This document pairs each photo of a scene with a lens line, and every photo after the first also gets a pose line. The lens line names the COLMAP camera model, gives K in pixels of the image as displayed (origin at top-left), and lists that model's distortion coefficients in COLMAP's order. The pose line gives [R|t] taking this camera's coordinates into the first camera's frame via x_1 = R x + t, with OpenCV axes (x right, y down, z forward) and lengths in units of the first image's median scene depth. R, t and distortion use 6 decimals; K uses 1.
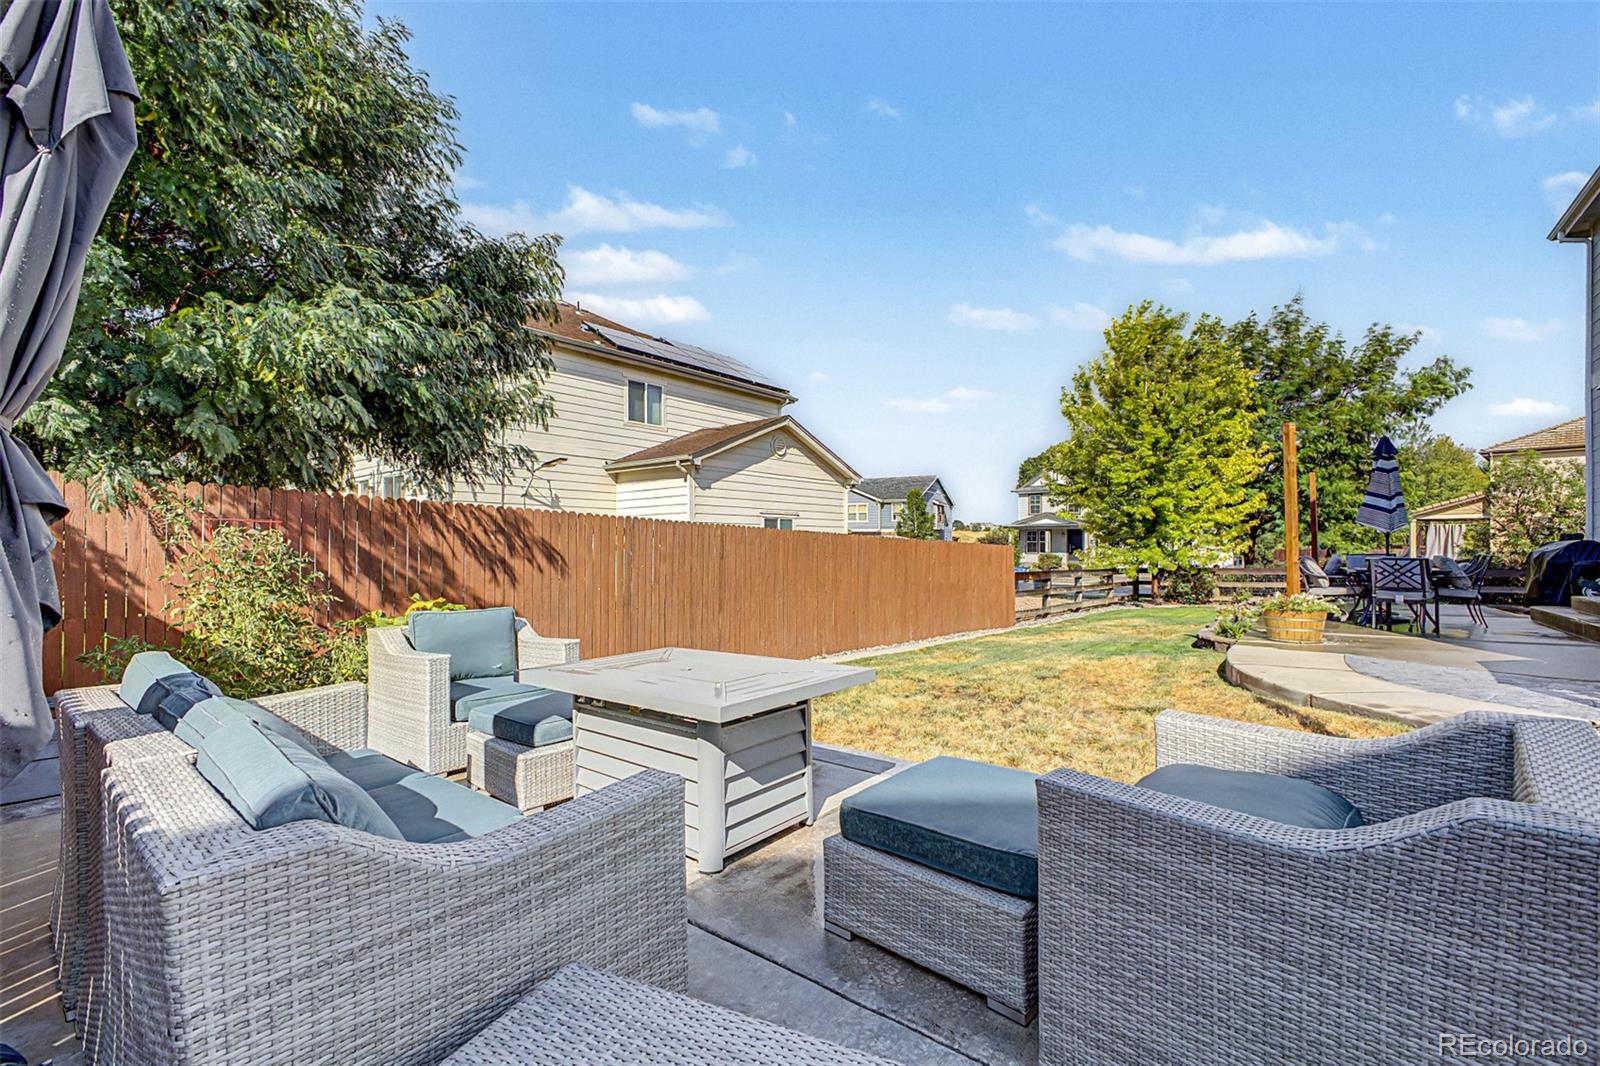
lens RADIAL K [[729.9, 0, 803.6], [0, 729.9, 545.0], [0, 0, 1]] dist [-0.001701, 0.000763]
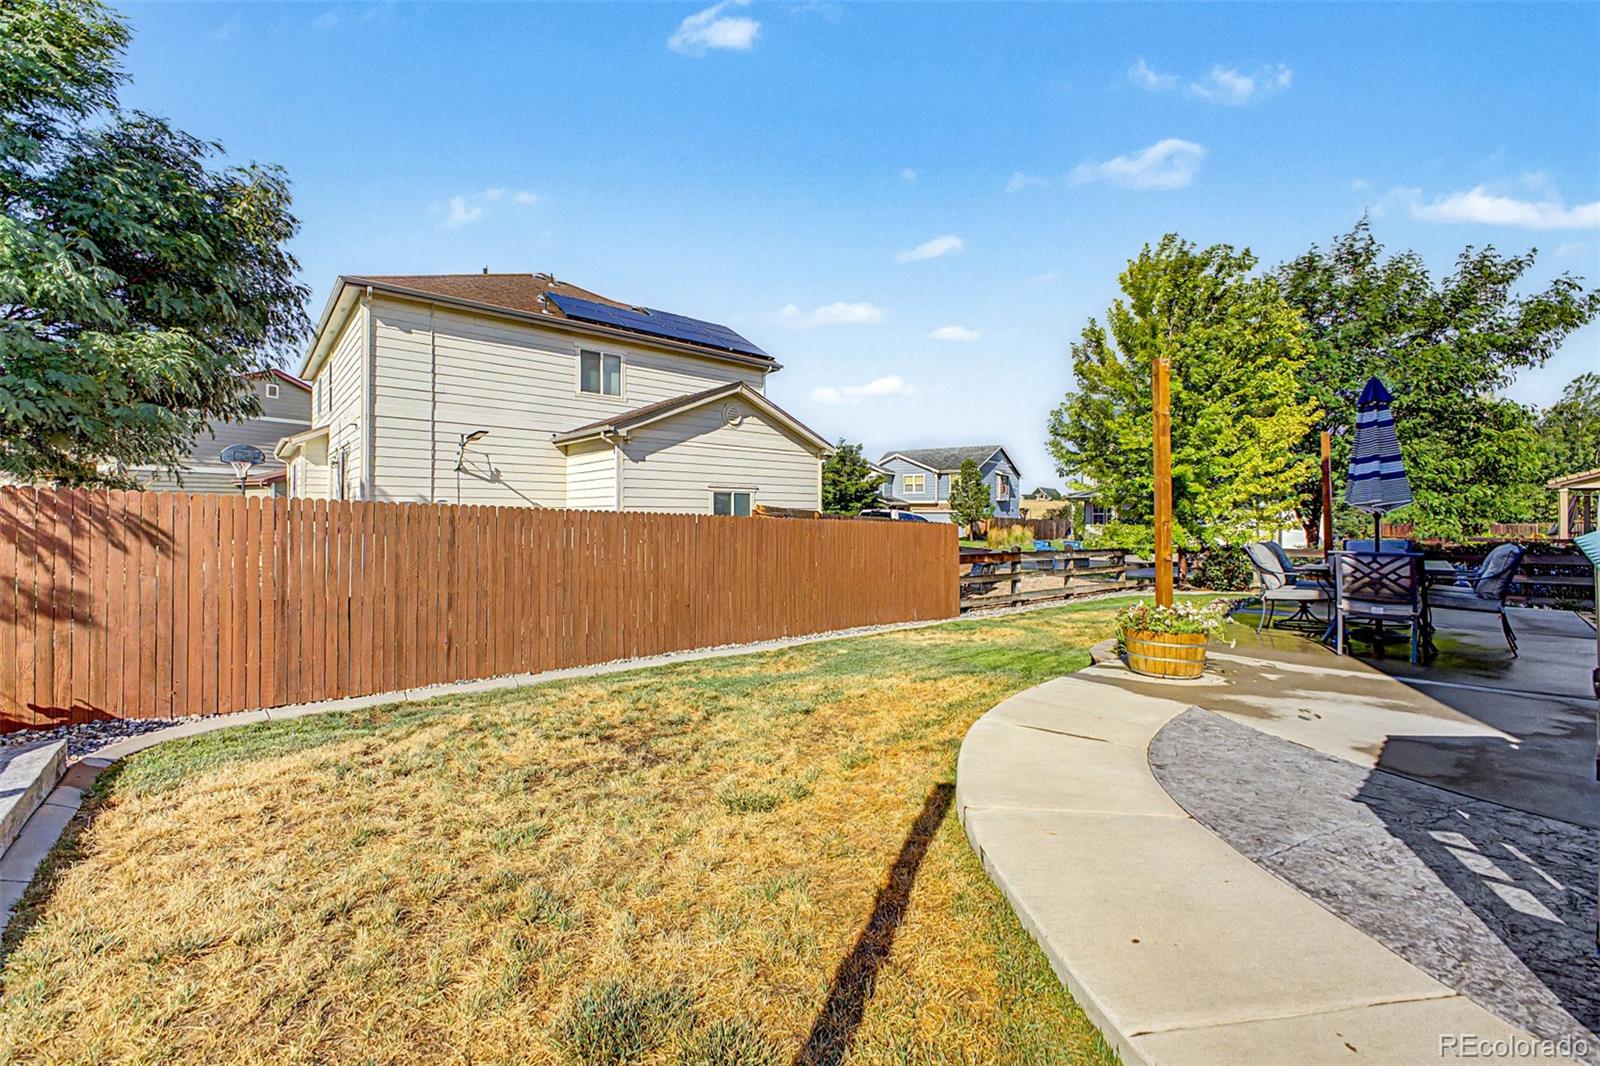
lens RADIAL K [[694.3, 0, 803.5], [0, 694.3, 508.3], [0, 0, 1]] dist [0.011916, 0.000718]
pose [[0.987868, -0.000636, -0.155295, 0.181695], [-0.000754, 0.999960, -0.008892, -0.007472], [0.155294, 0.008901, 0.987828, 0.128572]]
